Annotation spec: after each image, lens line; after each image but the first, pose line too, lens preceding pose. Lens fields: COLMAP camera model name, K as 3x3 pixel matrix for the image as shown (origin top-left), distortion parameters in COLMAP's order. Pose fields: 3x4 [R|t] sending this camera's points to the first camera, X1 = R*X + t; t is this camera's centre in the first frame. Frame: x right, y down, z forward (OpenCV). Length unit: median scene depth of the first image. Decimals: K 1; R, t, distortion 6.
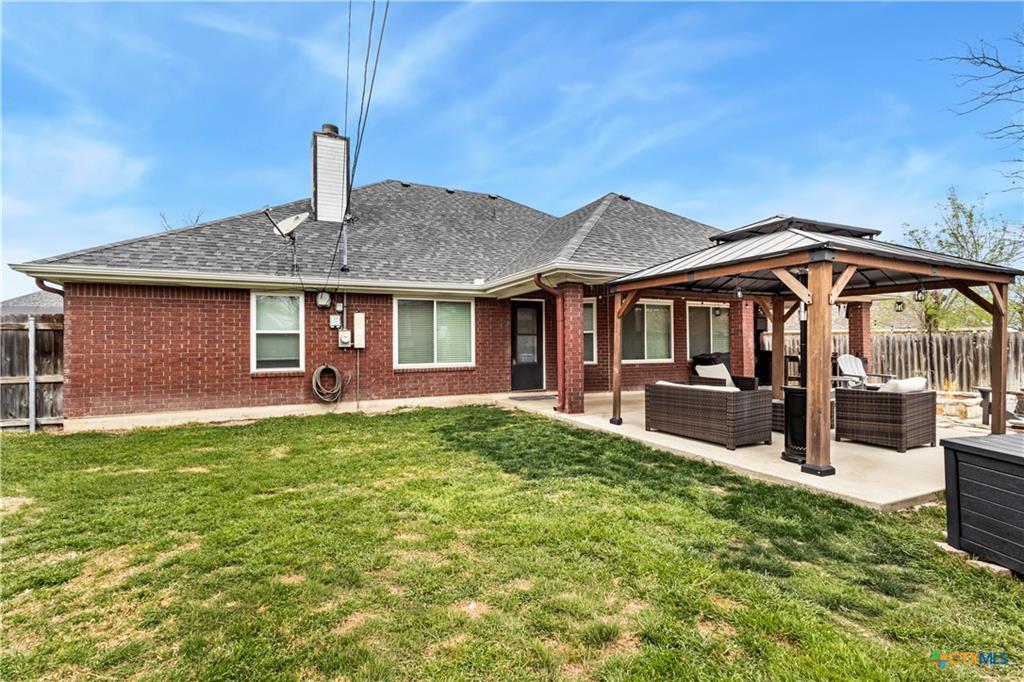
lens RADIAL K [[496.8, 0, 512.0], [0, 496.8, 341.0], [0, 0, 1]] dist [0.001098, 0.000105]
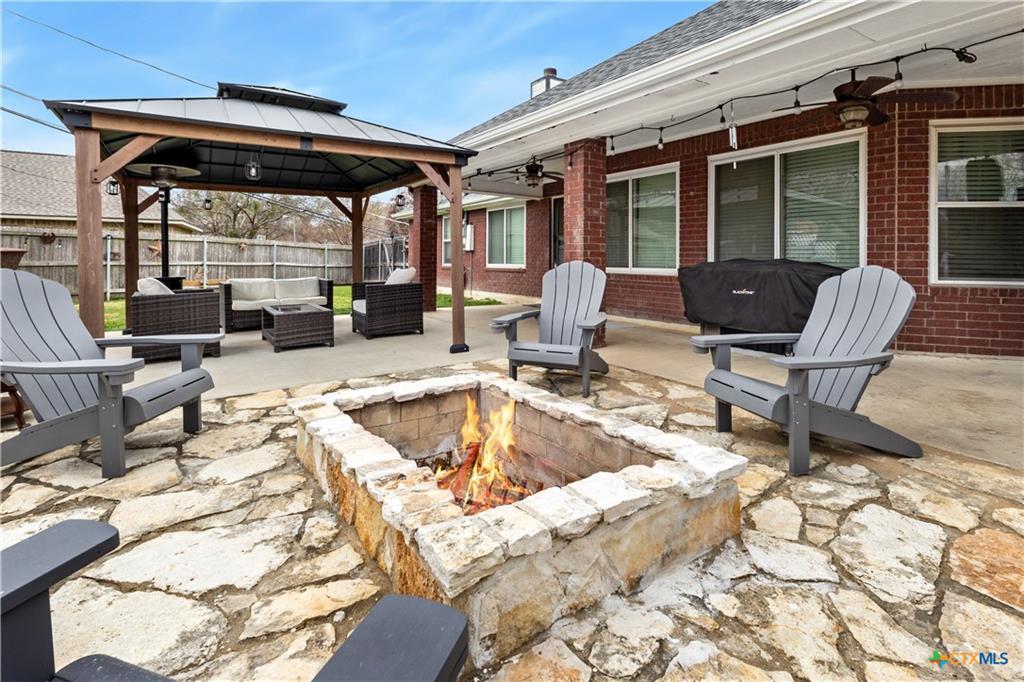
lens RADIAL K [[496.8, 0, 512.0], [0, 496.8, 341.0], [0, 0, 1]] dist [0.001098, 0.000105]
pose [[0.148092, 0.174589, -0.973441, 0.888754], [0.014681, 0.983798, 0.178680, 0.012617], [0.988865, -0.040752, 0.143129, 0.752886]]
